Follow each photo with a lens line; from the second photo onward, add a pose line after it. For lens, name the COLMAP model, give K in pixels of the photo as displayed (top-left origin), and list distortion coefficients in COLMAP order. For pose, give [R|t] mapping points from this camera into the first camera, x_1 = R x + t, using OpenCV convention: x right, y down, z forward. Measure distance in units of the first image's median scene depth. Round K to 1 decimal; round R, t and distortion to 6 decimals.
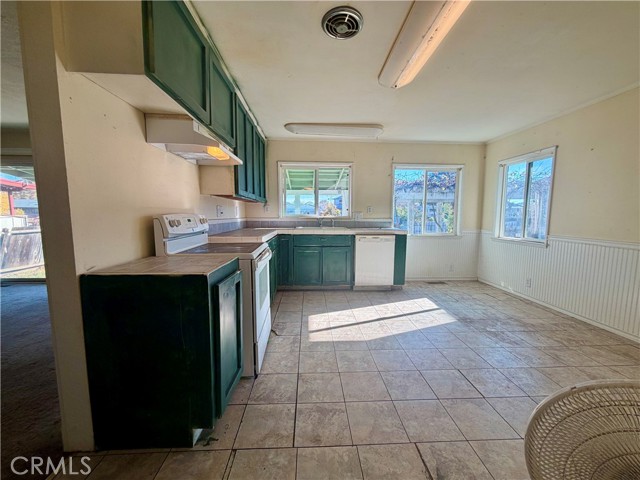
lens RADIAL K [[255.8, 0, 322.6], [0, 255.8, 238.7], [0, 0, 1]] dist [0.002112, -0.000253]
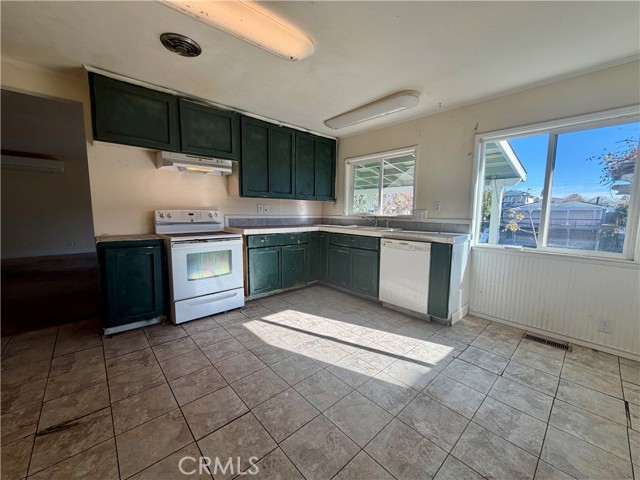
lens RADIAL K [[255.8, 0, 322.2], [0, 255.8, 239.7], [0, 0, 1]] dist [0.002112, -0.000253]
pose [[0.637088, 0.088421, -0.765703, 0.720481], [-0.083404, 0.995474, 0.045559, -0.033801], [0.766265, 0.034837, 0.641579, 0.387895]]
